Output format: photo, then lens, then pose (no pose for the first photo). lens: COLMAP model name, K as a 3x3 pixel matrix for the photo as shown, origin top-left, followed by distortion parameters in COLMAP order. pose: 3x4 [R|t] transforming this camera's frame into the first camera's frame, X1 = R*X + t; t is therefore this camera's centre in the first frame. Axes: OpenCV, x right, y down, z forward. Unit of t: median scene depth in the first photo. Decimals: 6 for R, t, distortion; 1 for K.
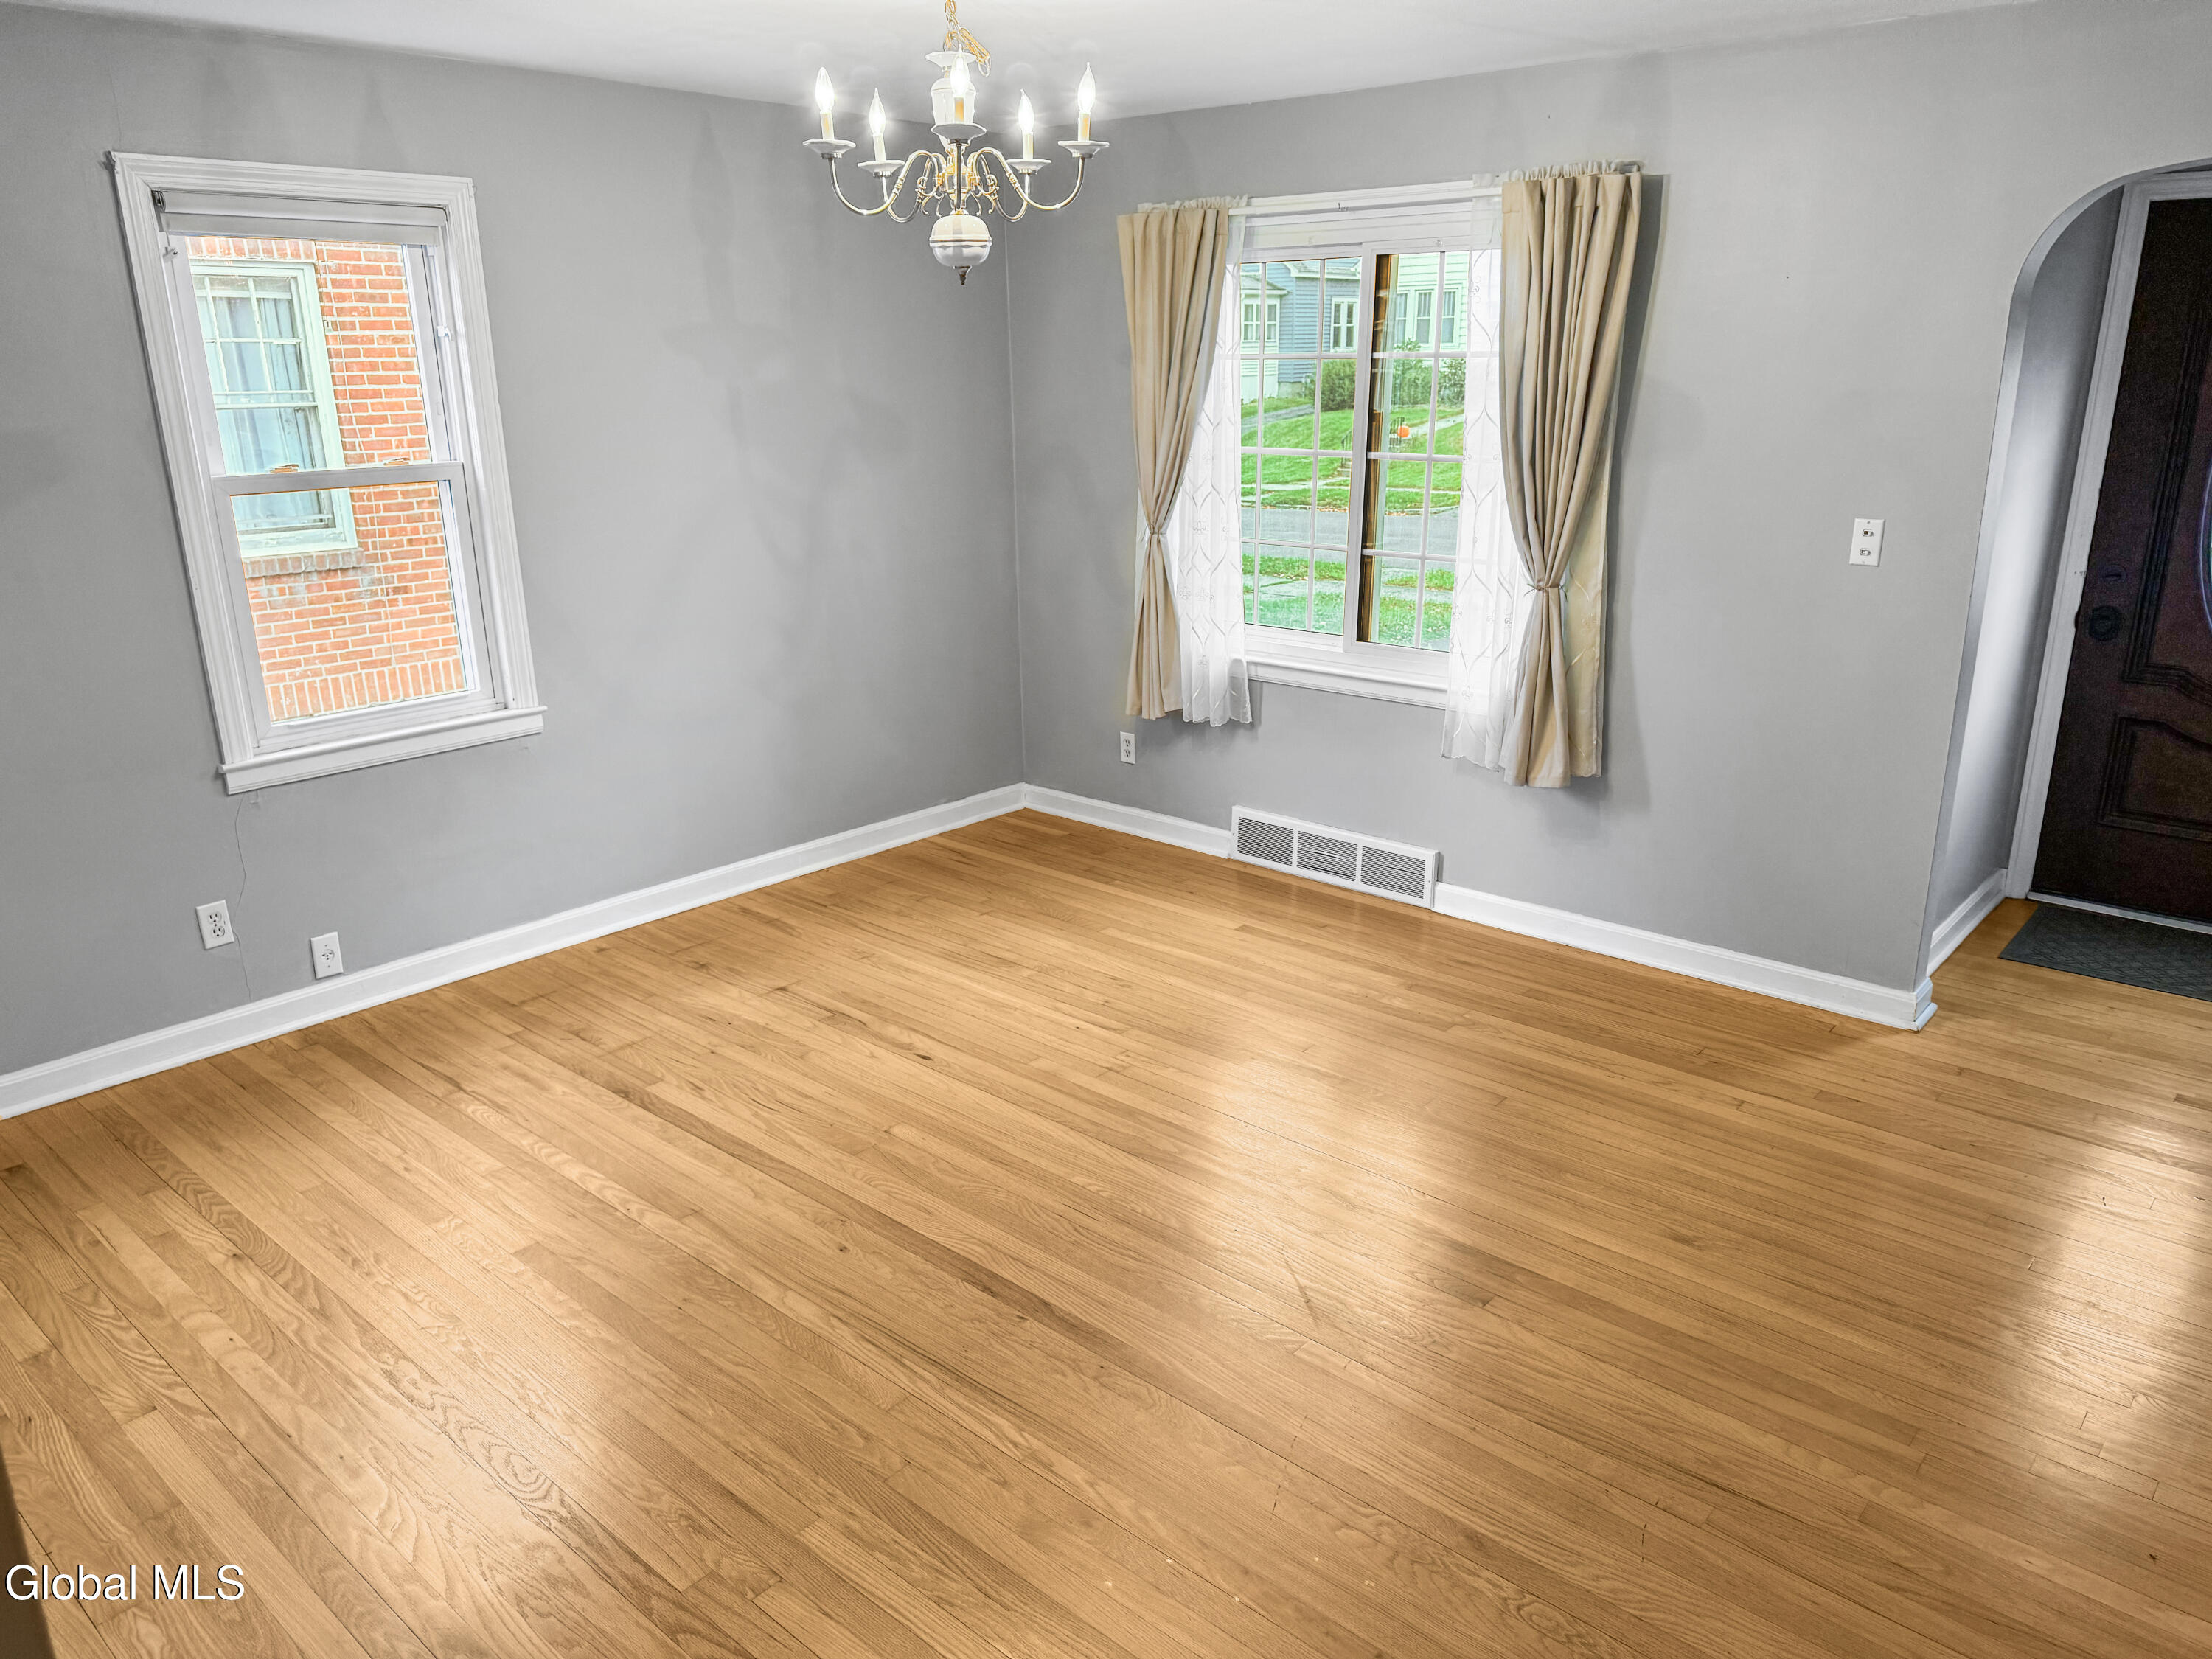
lens RADIAL K [[1563.3, 0, 1100.6], [0, 1563.3, 835.8], [0, 0, 1]] dist [0.134275, -0.198889]
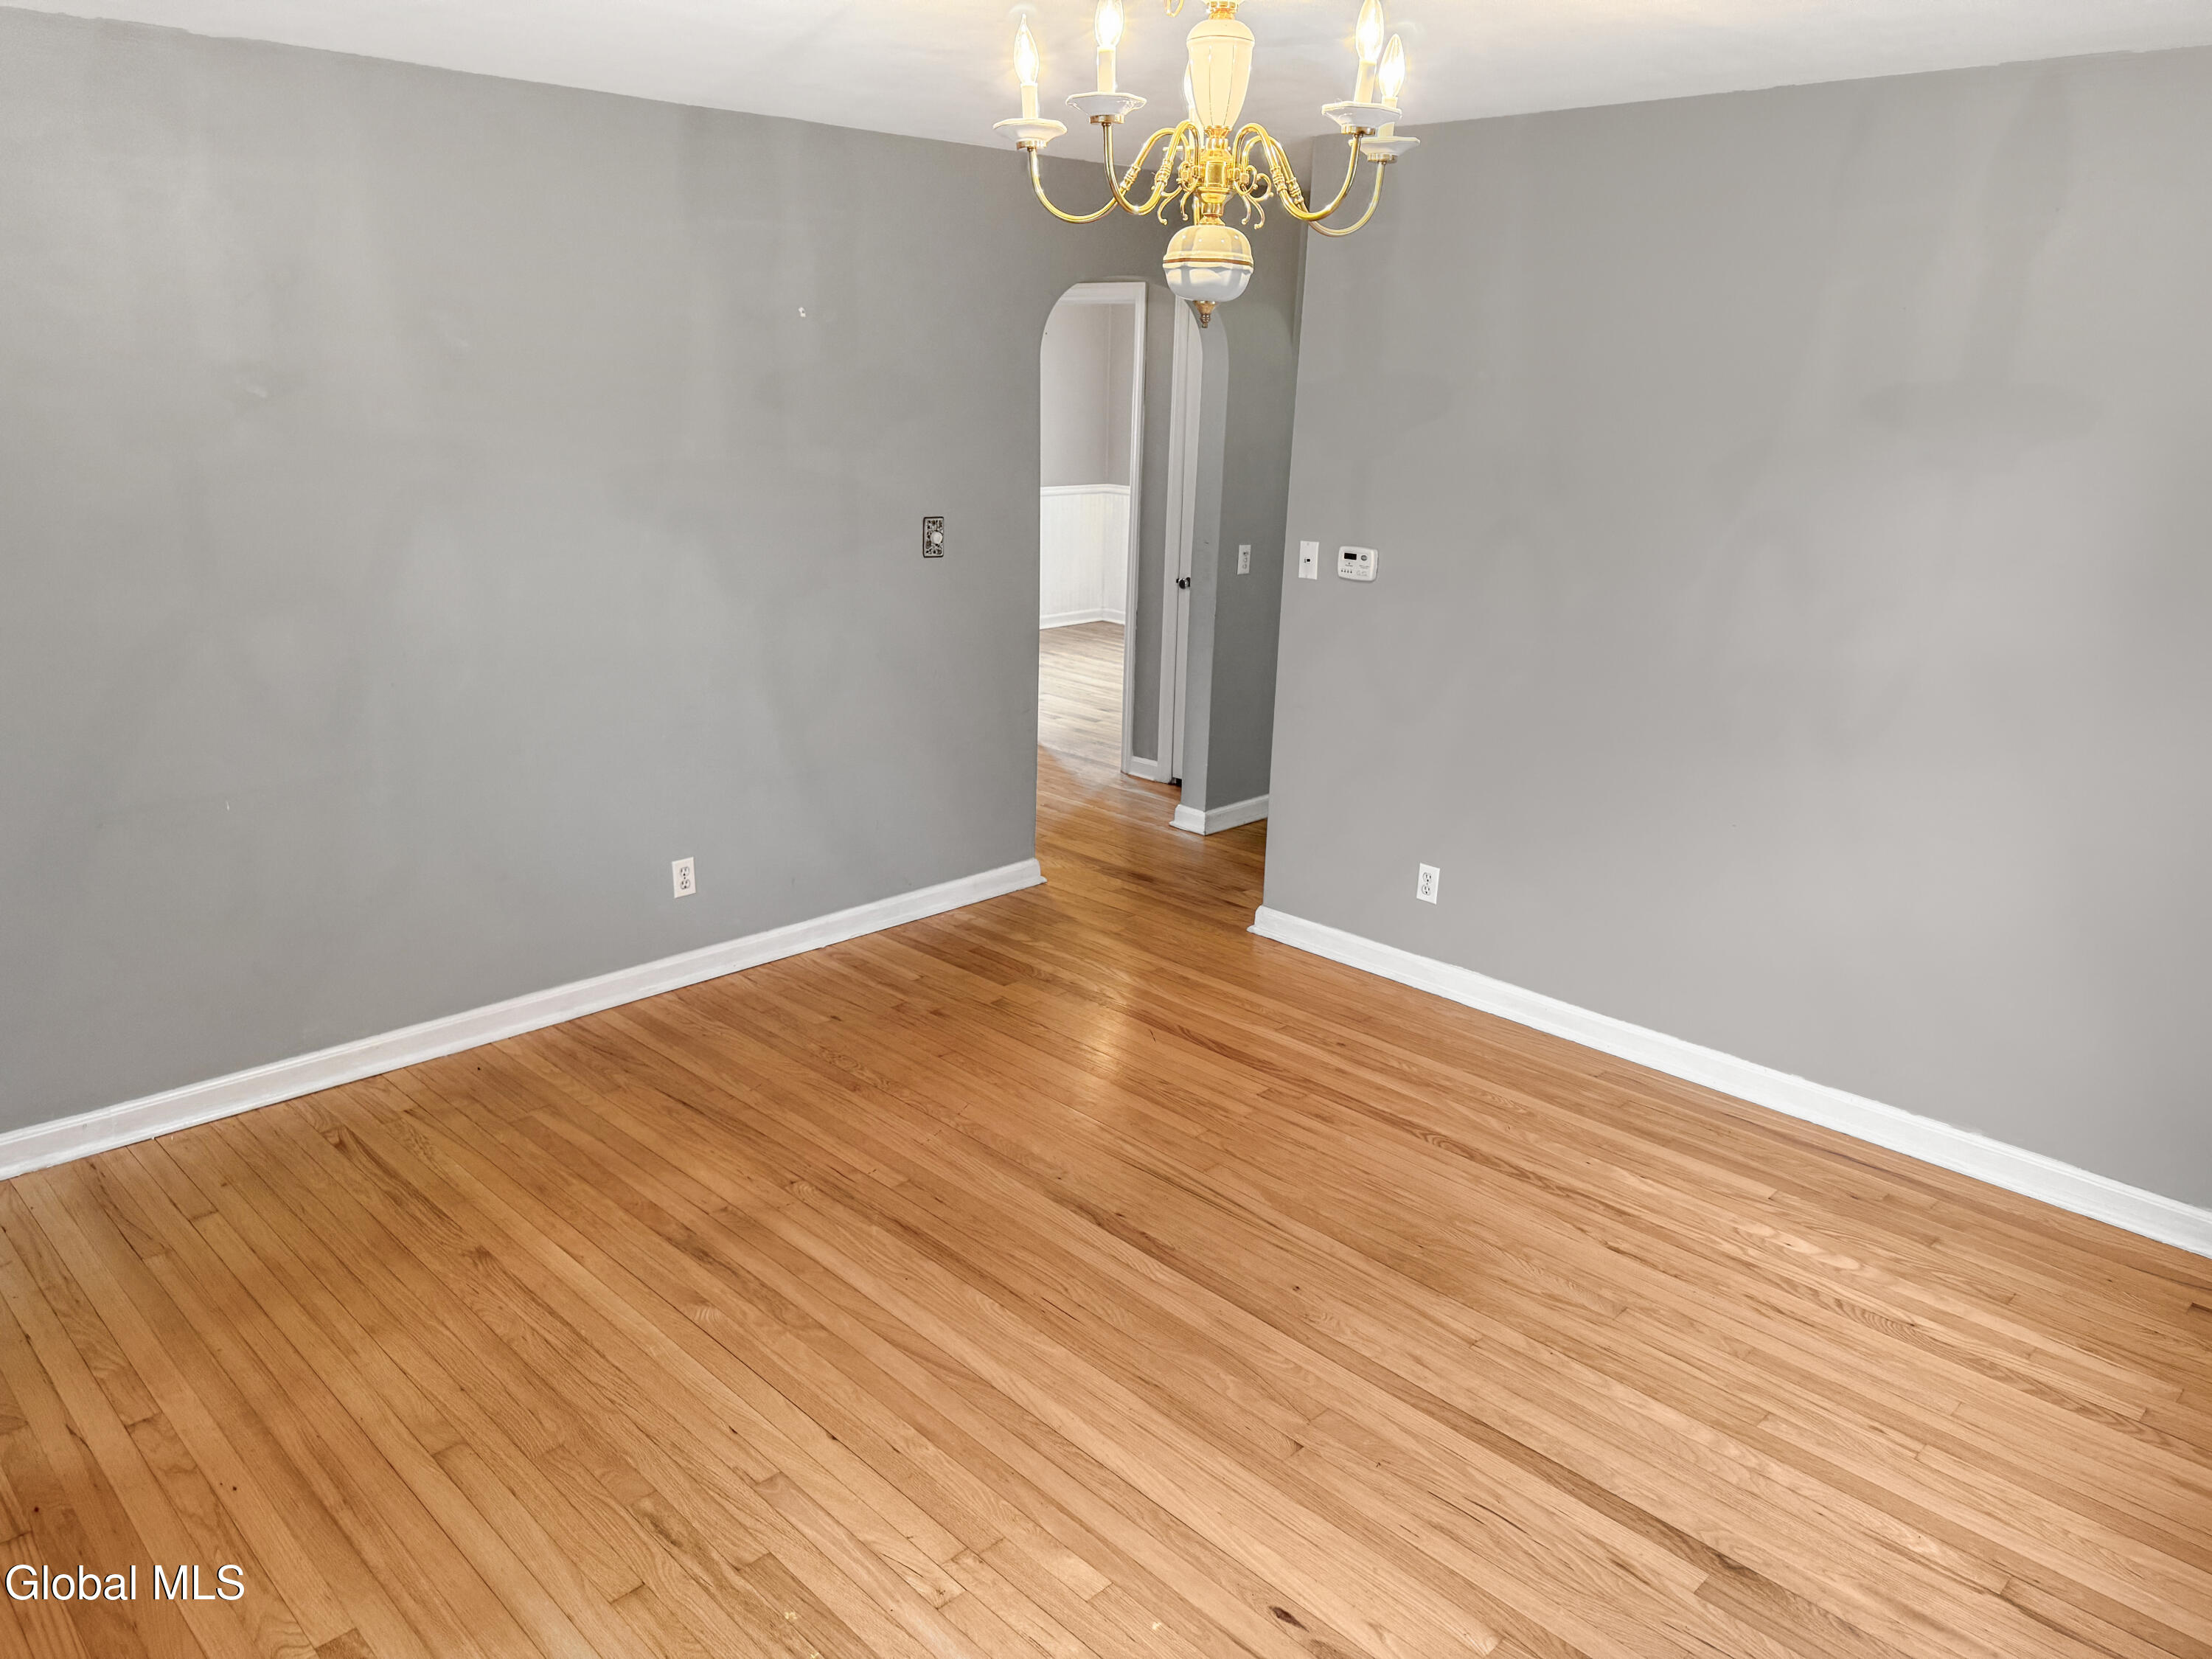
lens RADIAL K [[1563.3, 0, 1100.6], [0, 1563.3, 835.8], [0, 0, 1]] dist [0.134275, -0.198889]
pose [[-0.998004, -0.026243, 0.057442, -0.083008], [0.010745, 0.825745, 0.563942, -0.520272], [-0.062232, 0.563433, -0.823814, 1.584829]]
